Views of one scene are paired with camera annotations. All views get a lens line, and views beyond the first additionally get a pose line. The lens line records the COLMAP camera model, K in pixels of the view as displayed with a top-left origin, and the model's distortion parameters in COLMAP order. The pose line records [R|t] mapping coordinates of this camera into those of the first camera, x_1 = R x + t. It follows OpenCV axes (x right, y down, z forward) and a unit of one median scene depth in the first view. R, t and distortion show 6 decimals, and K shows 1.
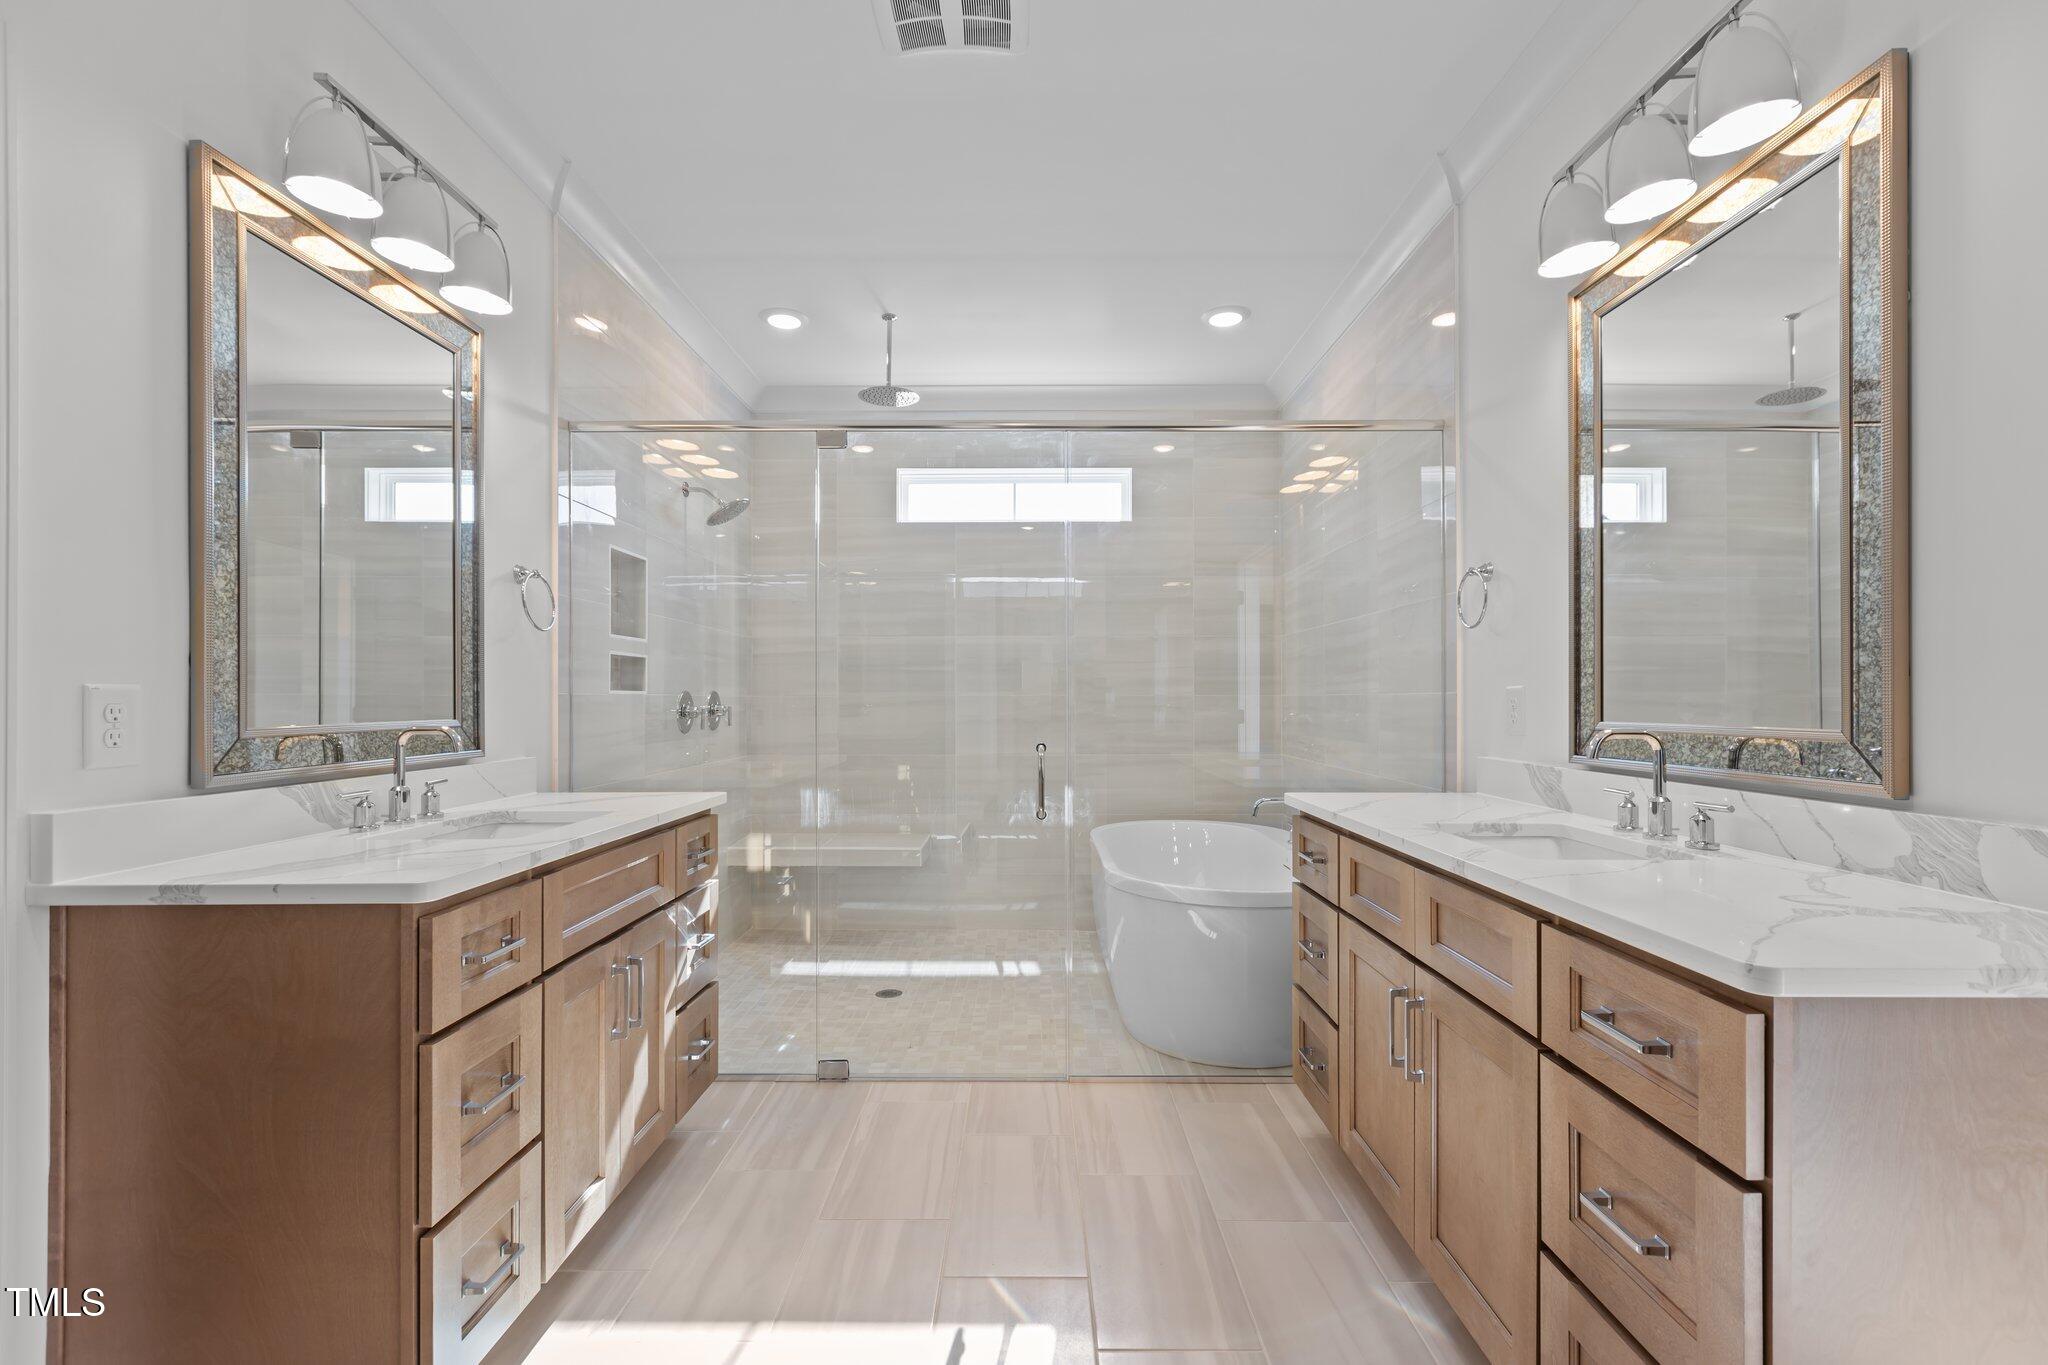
lens RADIAL K [[916.4, 0, 1025.0], [0, 916.4, 704.0], [0, 0, 1]] dist [0.005774, -0.001045]
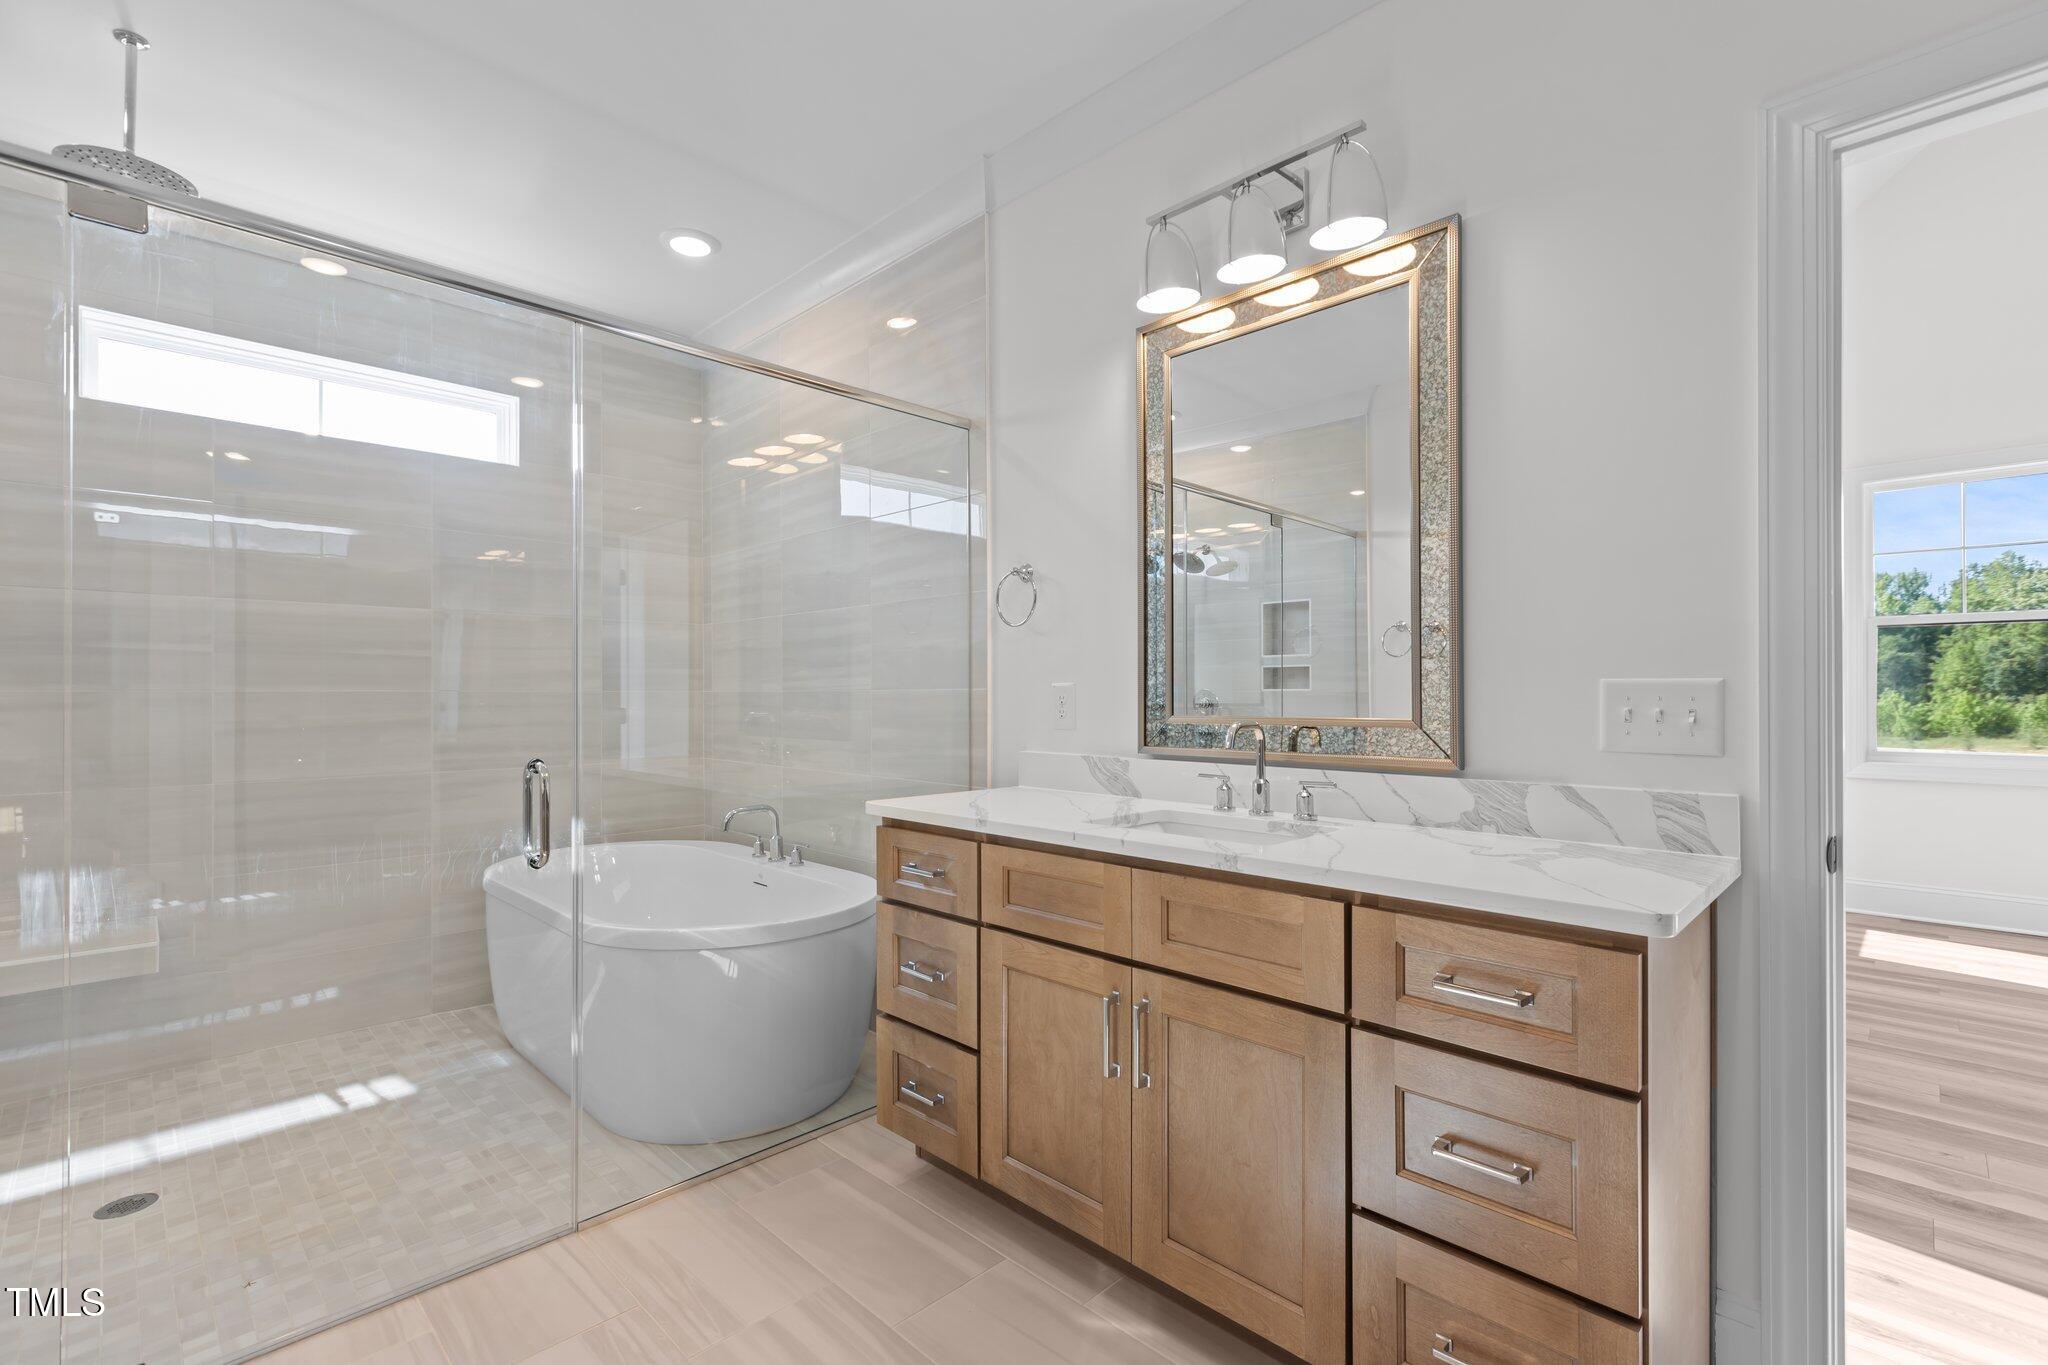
lens RADIAL K [[916.4, 0, 1028.9], [0, 916.4, 694.1], [0, 0, 1]] dist [0.005774, -0.001045]
pose [[0.699085, 0.000079, 0.715039, -0.233815], [0.004516, 0.999980, -0.004526, -0.002369], [-0.715025, 0.006393, 0.699070, 0.261684]]
